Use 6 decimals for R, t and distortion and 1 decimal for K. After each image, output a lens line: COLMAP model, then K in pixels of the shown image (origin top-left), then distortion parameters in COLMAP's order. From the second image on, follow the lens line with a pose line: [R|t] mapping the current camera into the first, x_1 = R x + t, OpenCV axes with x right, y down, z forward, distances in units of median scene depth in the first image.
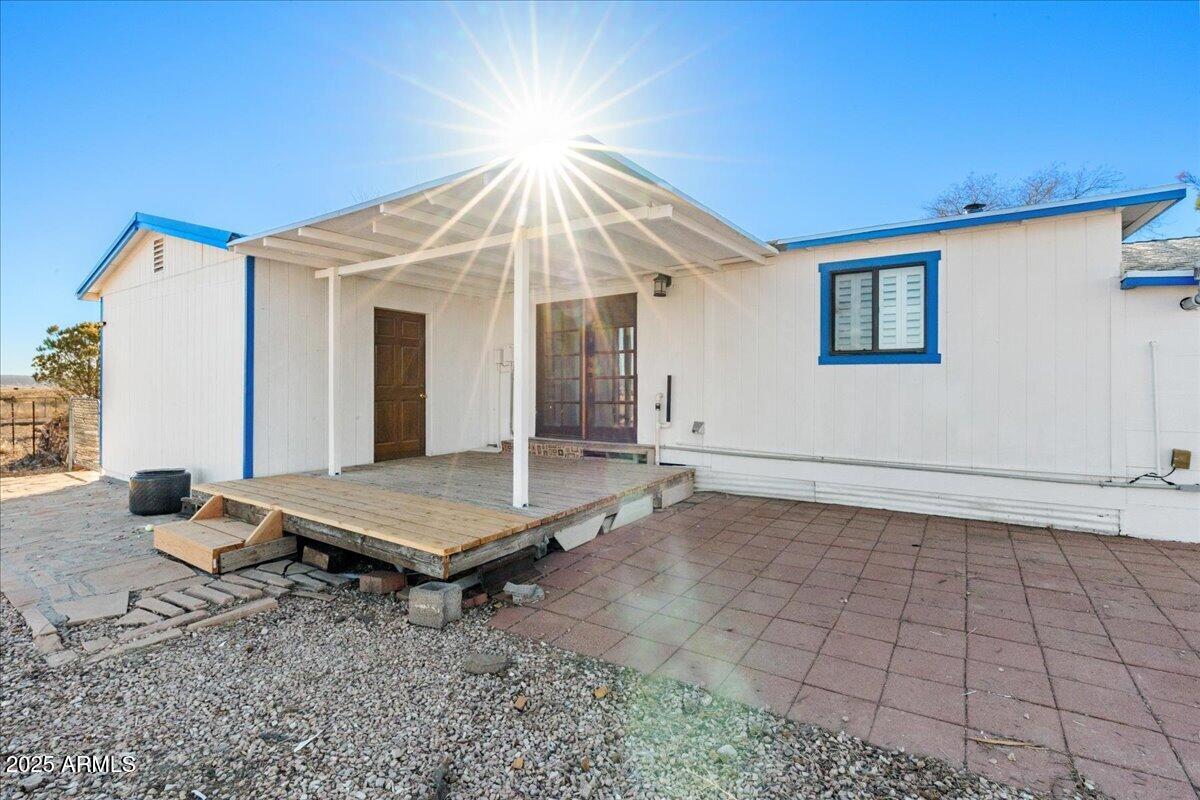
lens RADIAL K [[544.4, 0, 596.5], [0, 544.4, 393.4], [0, 0, 1]] dist [-0.001612, 0.001590]
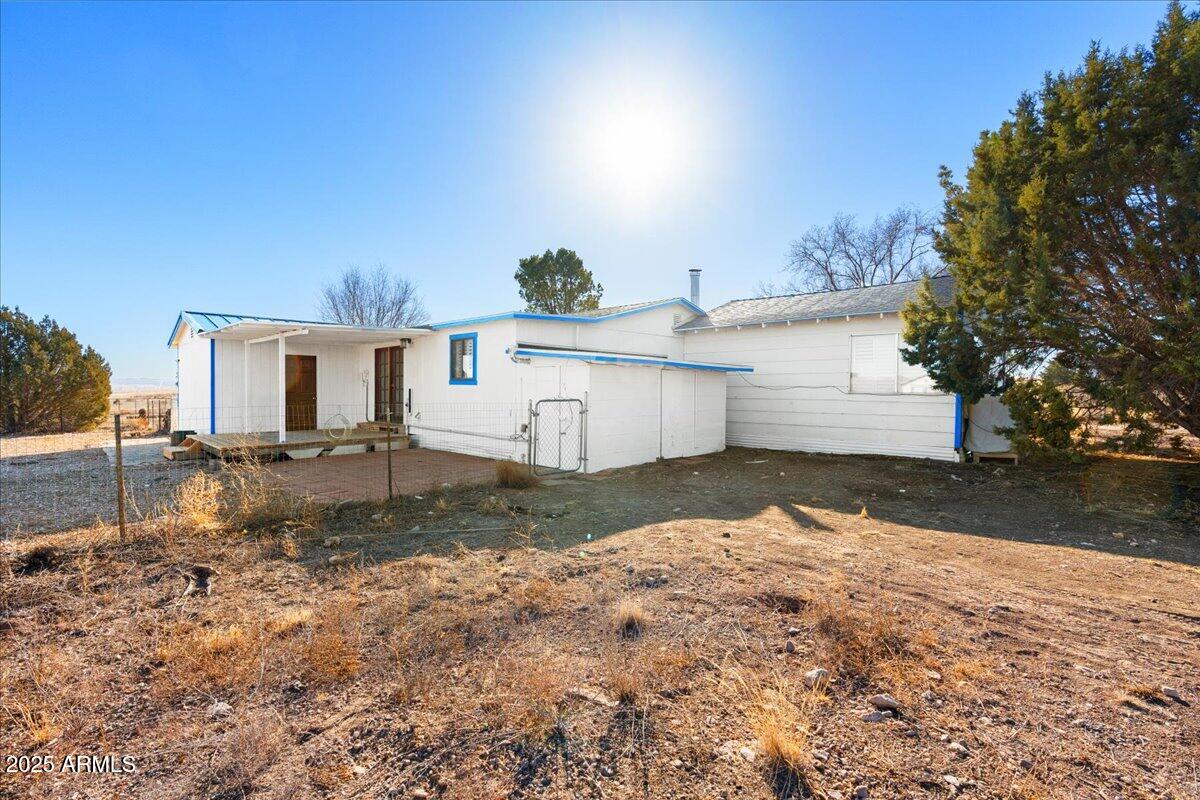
lens RADIAL K [[544.4, 0, 599.7], [0, 544.4, 394.2], [0, 0, 1]] dist [-0.001612, 0.001590]
pose [[0.981675, 0.003858, -0.190526, 1.450746], [-0.004829, 0.999978, -0.004636, -0.010959], [0.190504, 0.005471, 0.981671, -0.981784]]
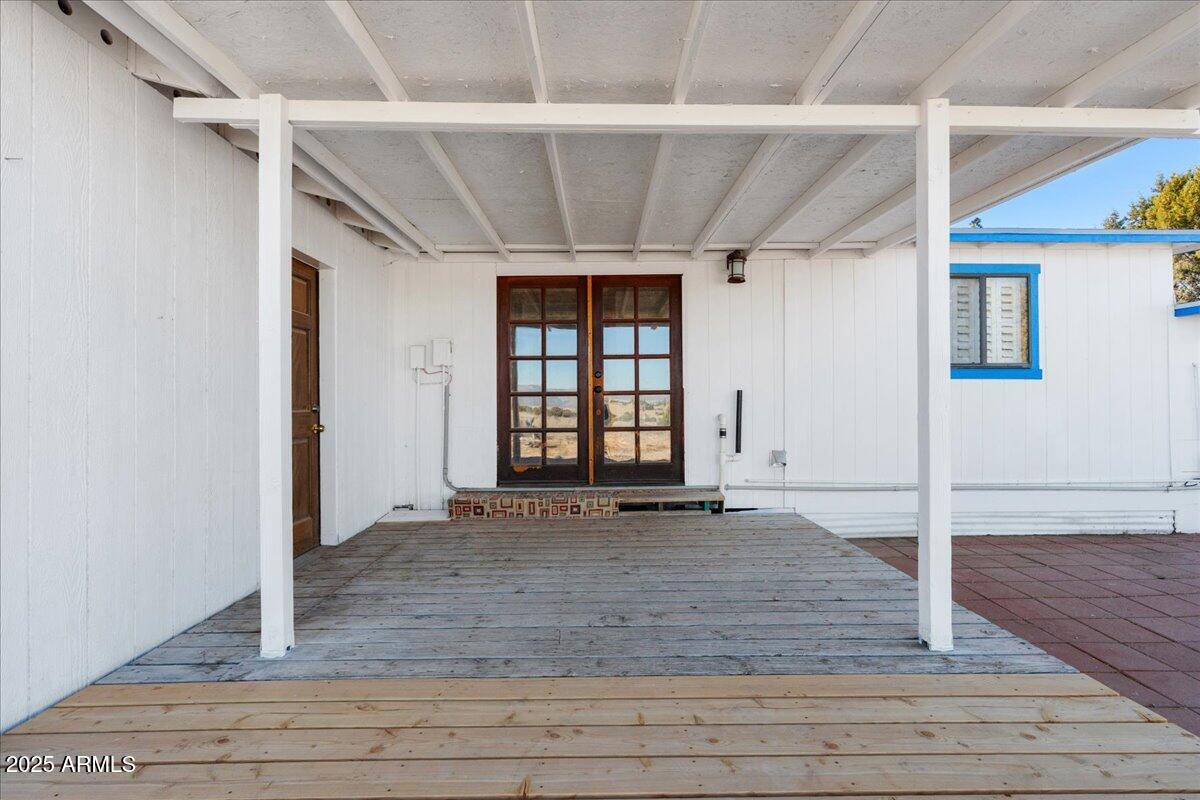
lens RADIAL K [[544.4, 0, 603.7], [0, 544.4, 397.8], [0, 0, 1]] dist [-0.001612, 0.001590]
pose [[0.823895, -0.007047, 0.566698, -0.541220], [0.014833, 0.999848, -0.009131, -0.023019], [-0.566548, 0.015929, 0.823875, 0.604695]]
